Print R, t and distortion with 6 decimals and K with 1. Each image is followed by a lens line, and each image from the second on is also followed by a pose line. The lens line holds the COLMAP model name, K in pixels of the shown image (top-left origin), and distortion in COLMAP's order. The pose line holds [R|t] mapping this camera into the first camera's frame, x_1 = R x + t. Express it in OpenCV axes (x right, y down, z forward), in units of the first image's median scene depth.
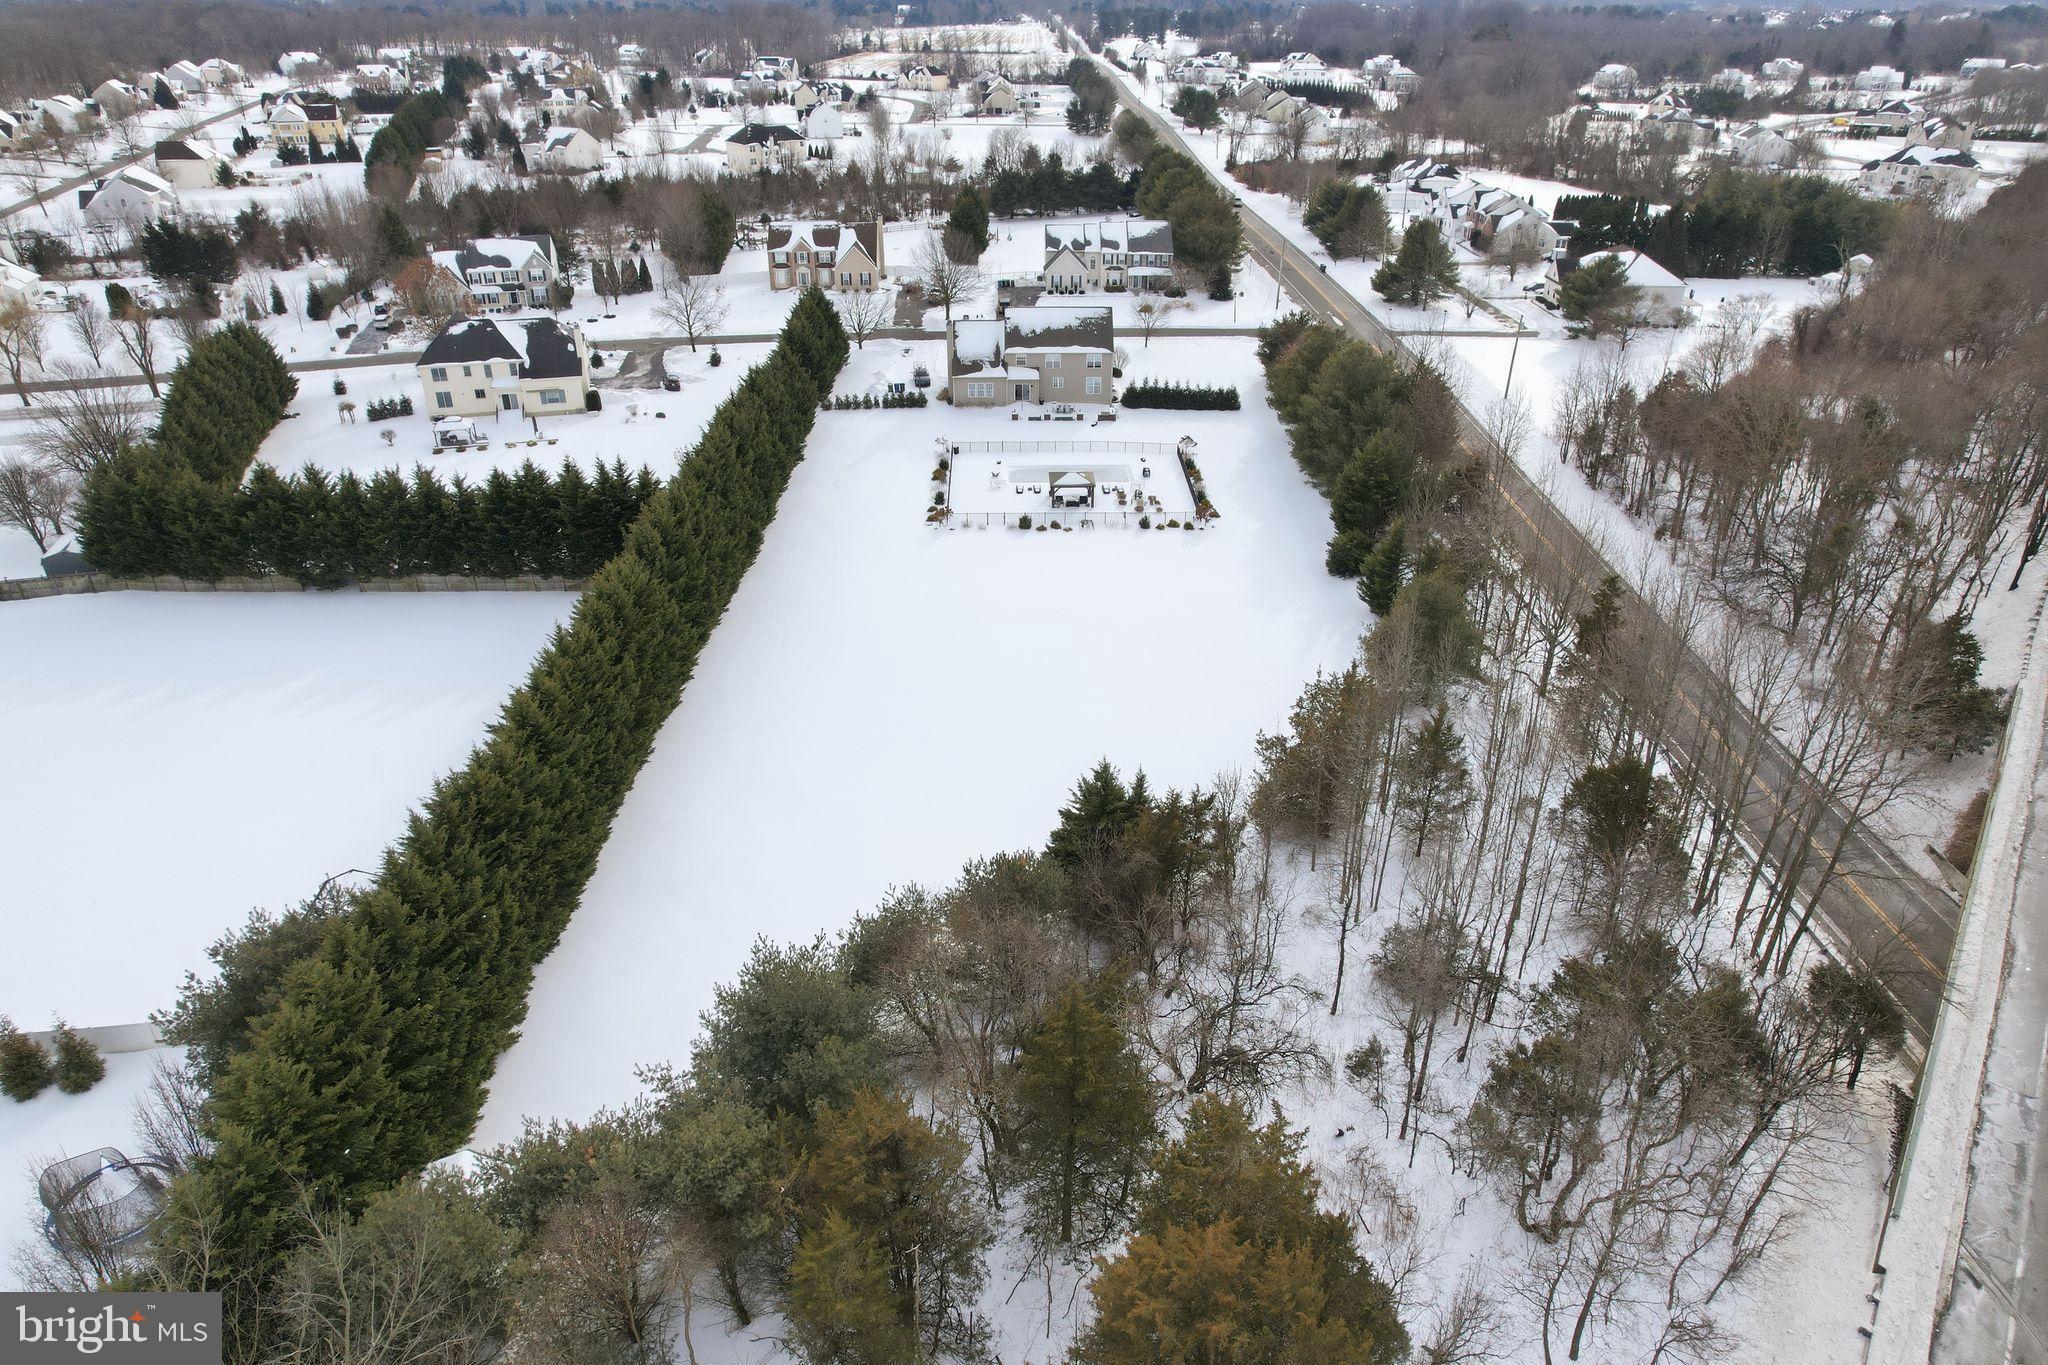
lens RADIAL K [[1317.4, 0, 1027.0], [0, 1317.4, 681.5], [0, 0, 1]] dist [0.000888, 0.004875]
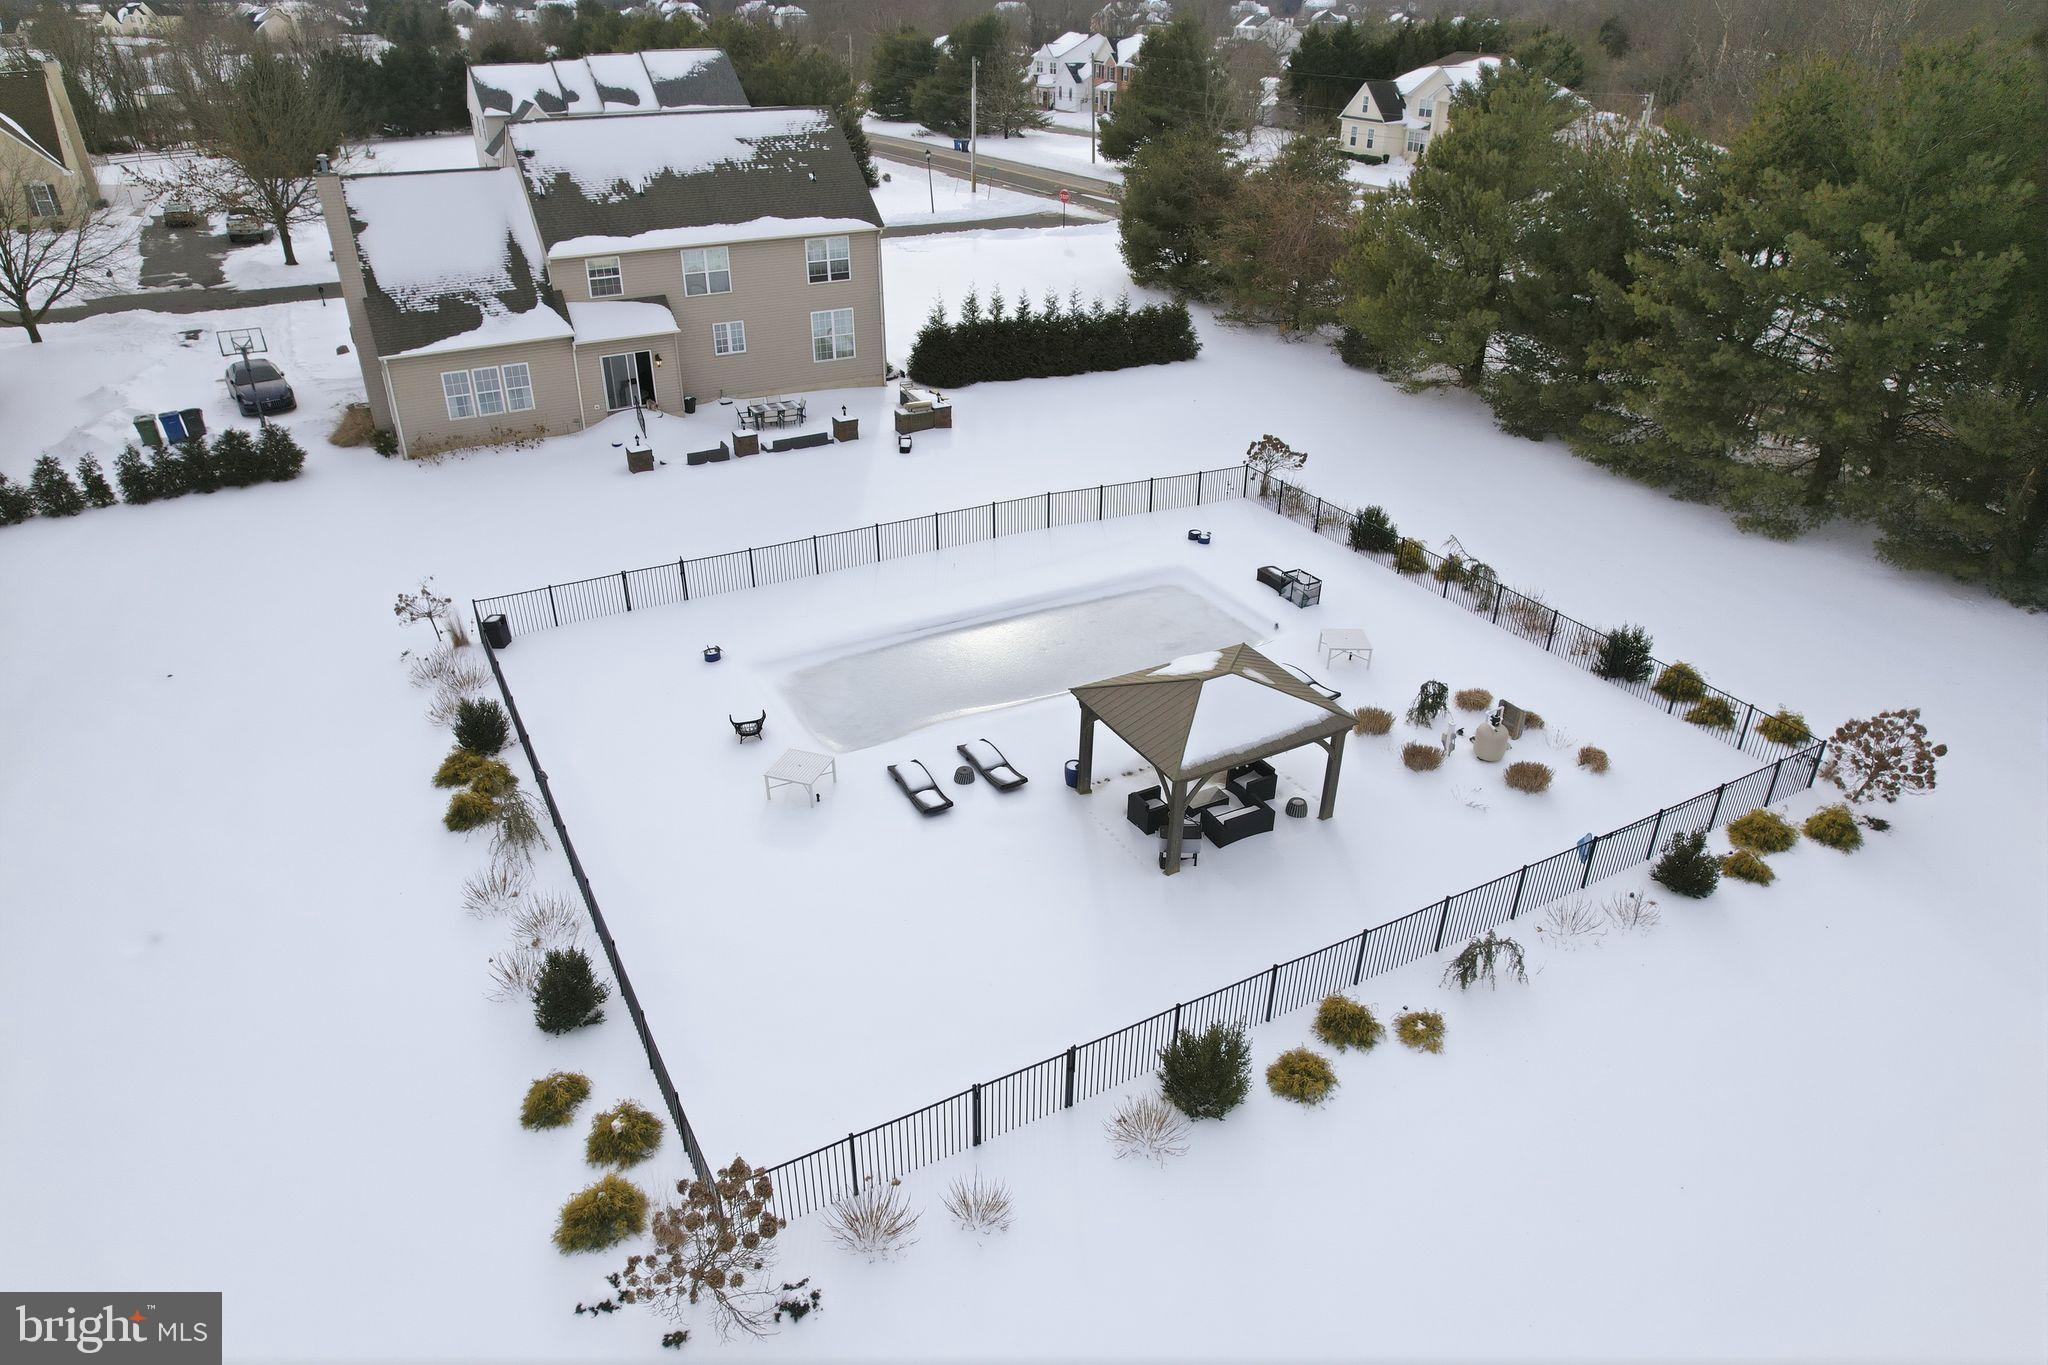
lens RADIAL K [[1317.4, 0, 1014.0], [0, 1317.4, 680.6], [0, 0, 1]] dist [0.000888, 0.004875]
pose [[0.895483, -0.217484, 0.388345, -0.059034], [0.220542, 0.974664, 0.037292, -0.141408], [-0.386616, 0.052252, 0.920759, 0.678928]]
